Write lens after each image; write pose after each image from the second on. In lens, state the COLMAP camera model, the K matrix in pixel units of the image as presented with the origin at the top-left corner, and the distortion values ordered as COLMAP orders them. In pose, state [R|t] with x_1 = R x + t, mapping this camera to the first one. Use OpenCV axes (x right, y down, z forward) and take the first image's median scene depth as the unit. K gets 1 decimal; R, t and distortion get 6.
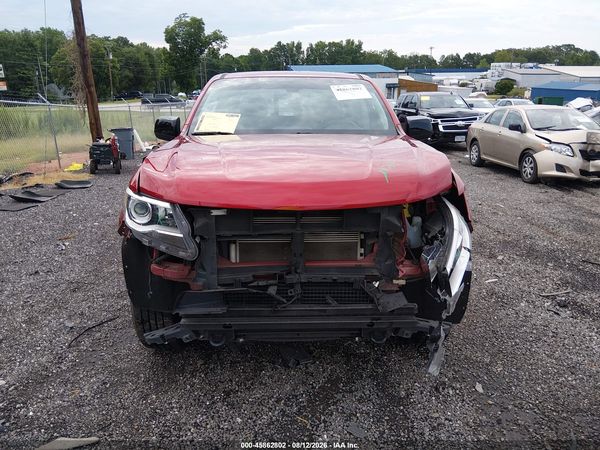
lens RADIAL K [[458.5, 0, 303.2], [0, 458.5, 216.1], [0, 0, 1]] dist [0.040358, -0.074316]
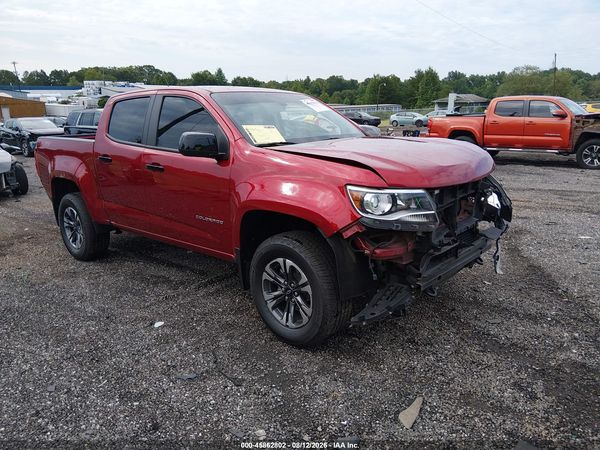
lens RADIAL K [[458.5, 0, 300.7], [0, 458.5, 220.6], [0, 0, 1]] dist [0.040358, -0.074316]
pose [[0.697637, -0.182468, 0.692826, -0.710958], [0.201042, 0.978029, 0.055143, -0.045616], [-0.687666, 0.100817, 0.718993, 0.164591]]
